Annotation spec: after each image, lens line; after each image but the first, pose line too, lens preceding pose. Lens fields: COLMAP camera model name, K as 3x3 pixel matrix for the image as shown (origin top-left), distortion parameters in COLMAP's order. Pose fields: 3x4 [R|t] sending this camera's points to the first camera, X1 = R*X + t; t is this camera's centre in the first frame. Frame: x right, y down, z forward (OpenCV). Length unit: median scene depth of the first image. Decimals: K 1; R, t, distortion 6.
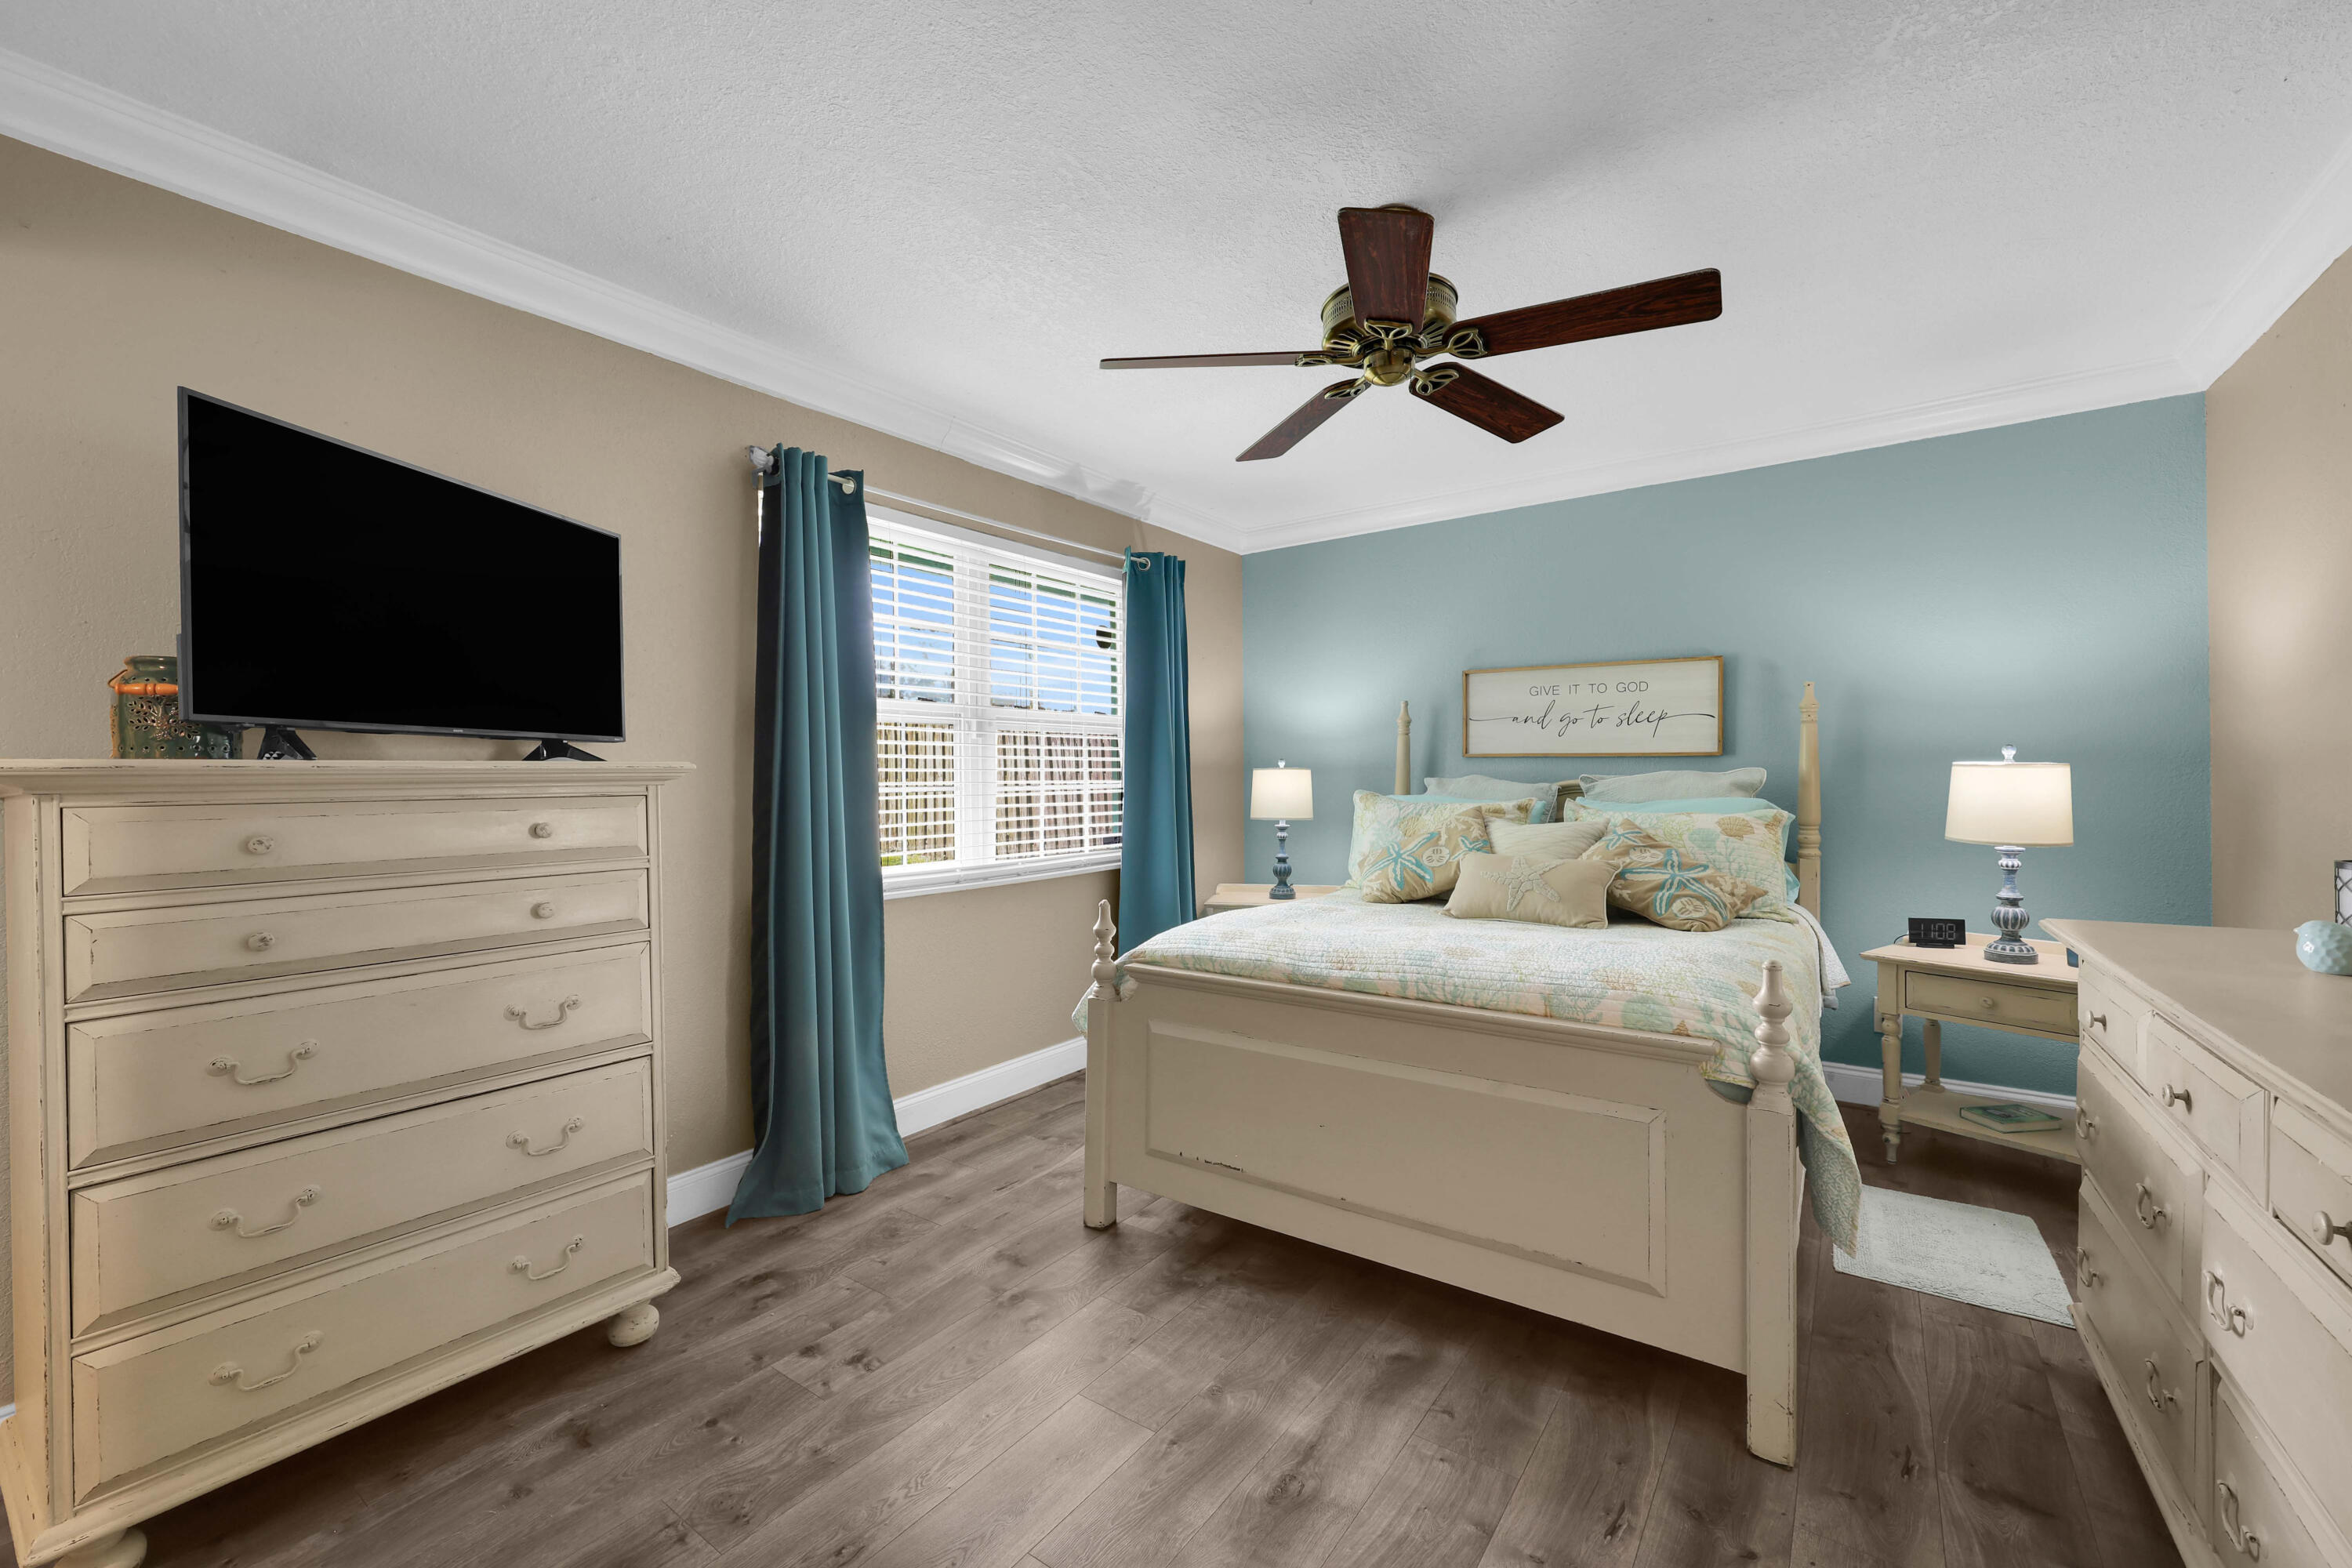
lens RADIAL K [[935.0, 0, 1185.5], [0, 935.0, 778.8], [0, 0, 1]] dist [-0.001038, 0.000301]
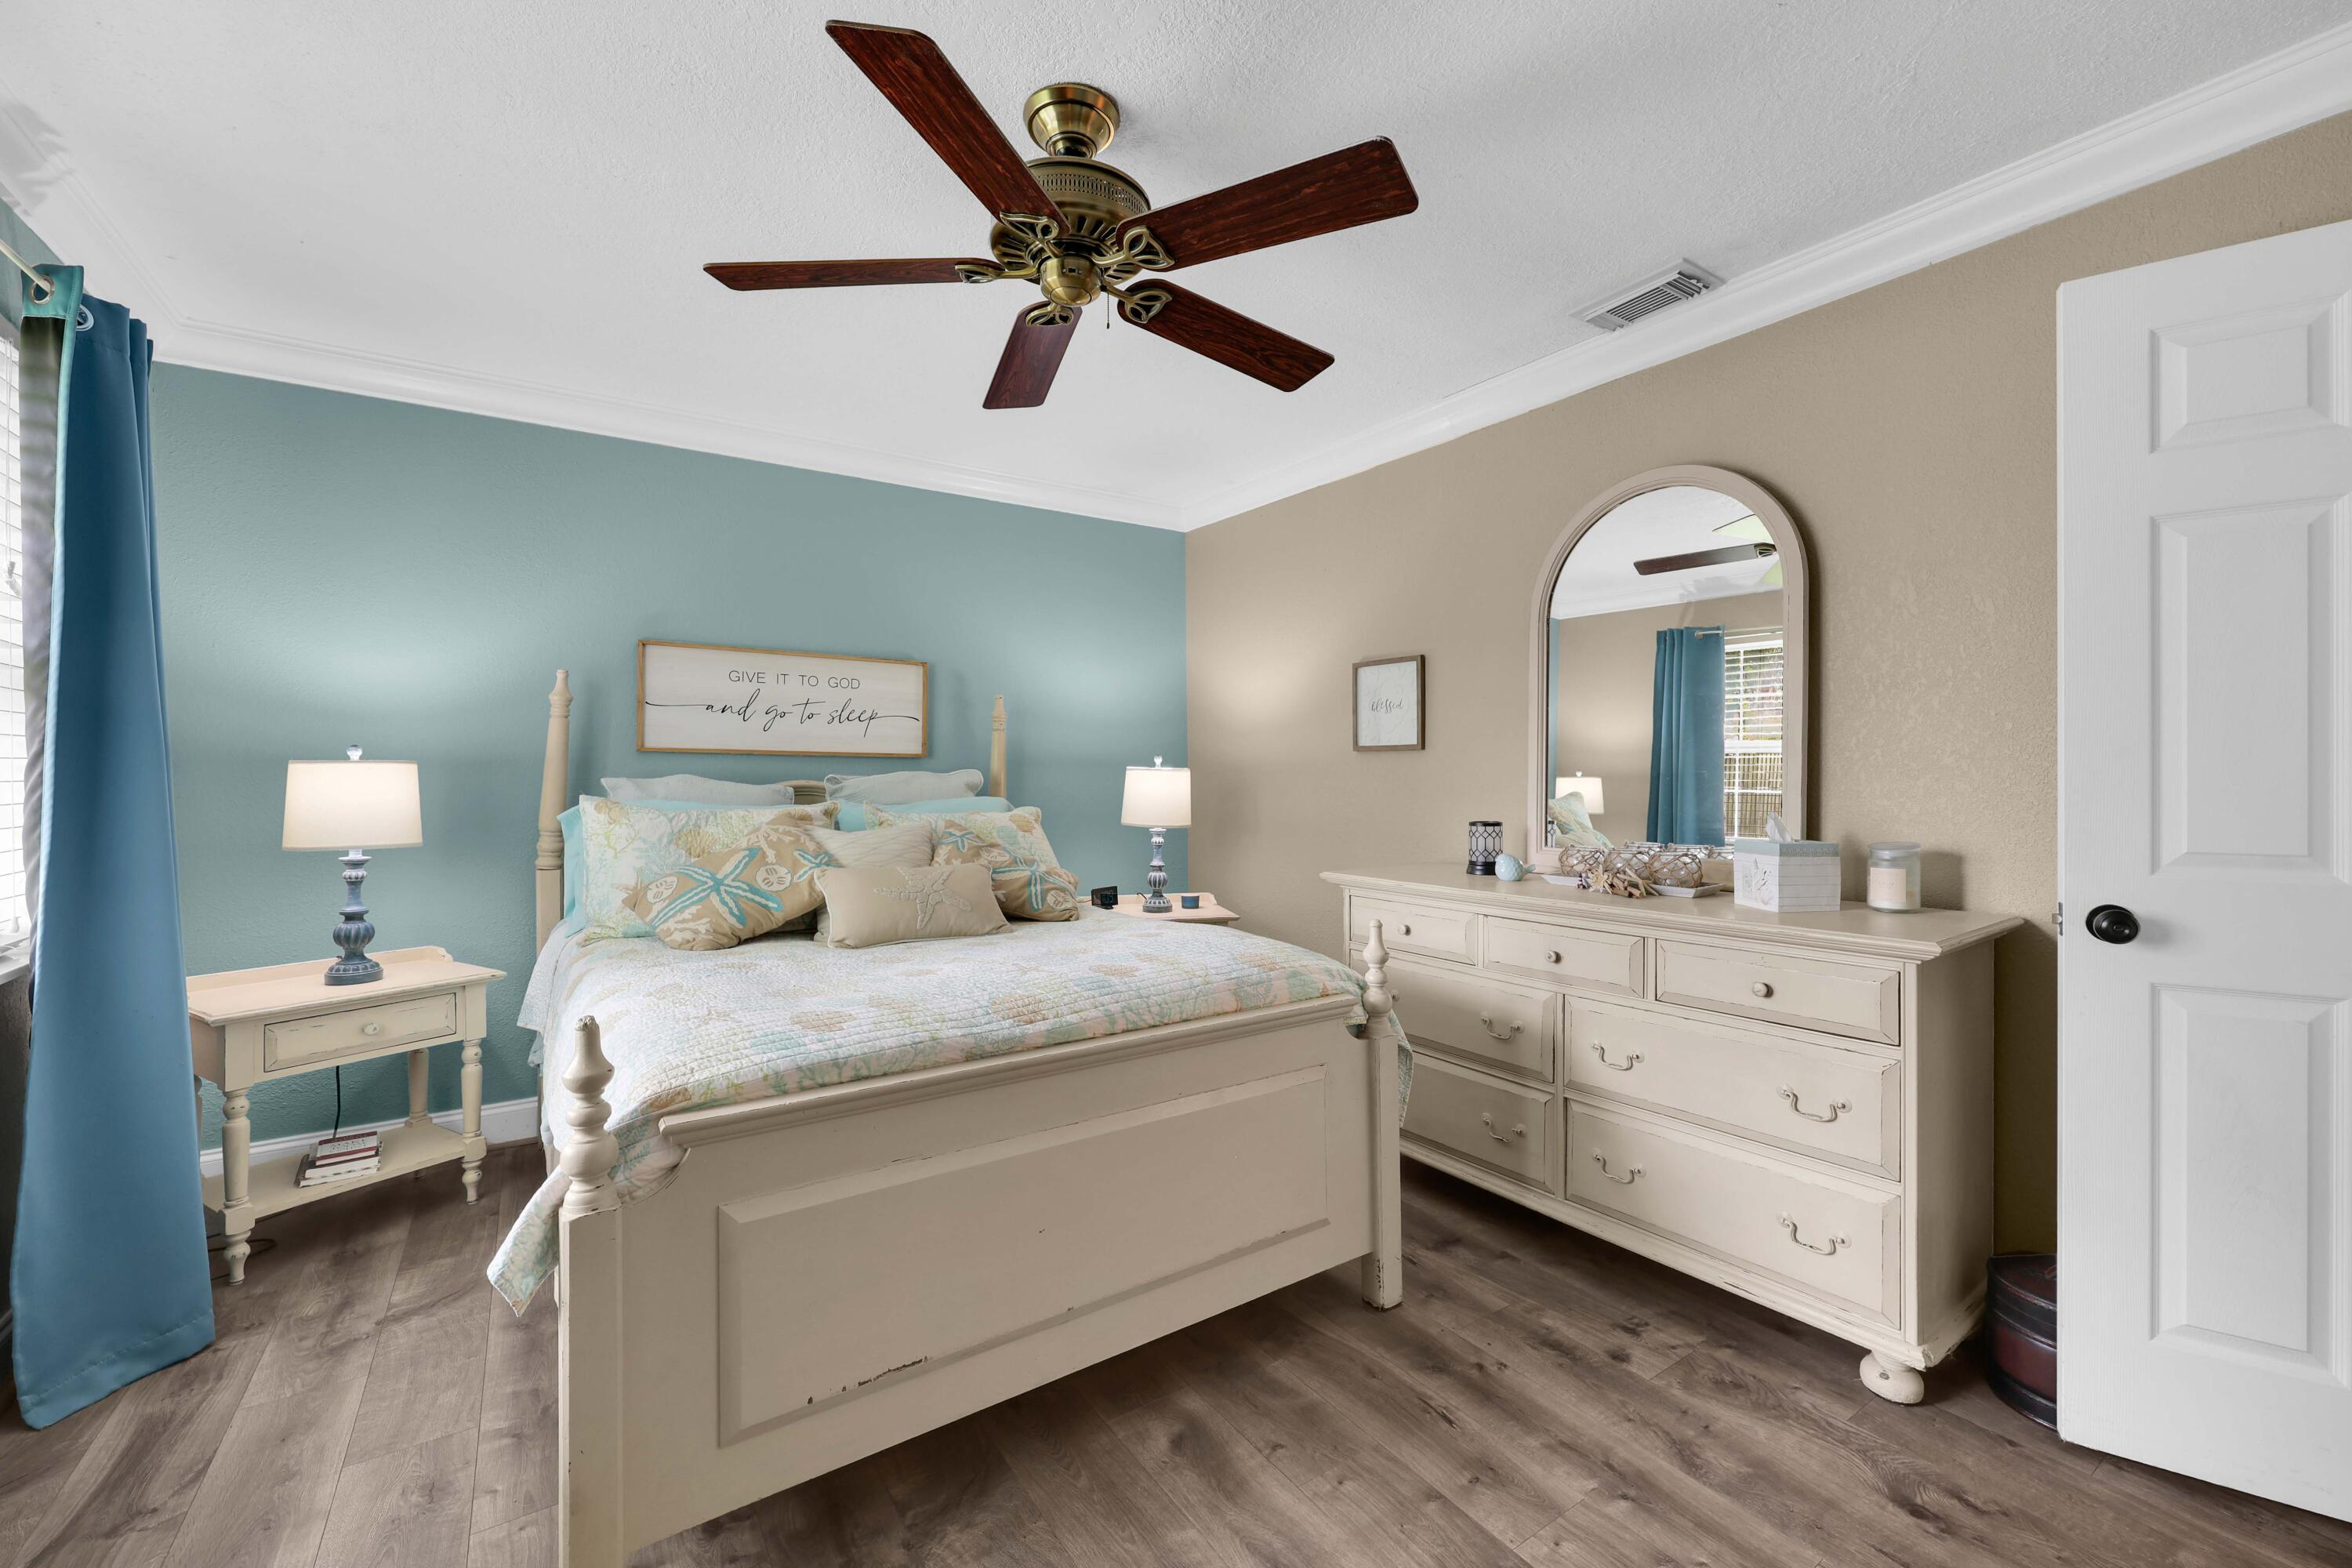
lens RADIAL K [[935.0, 0, 1185.5], [0, 935.0, 778.8], [0, 0, 1]] dist [-0.001038, 0.000301]
pose [[0.363845, 0.002020, 0.931457, -0.337004], [0.000250, 0.999997, -0.002266, 0.001758], [-0.931459, 0.001058, 0.363844, 0.392169]]
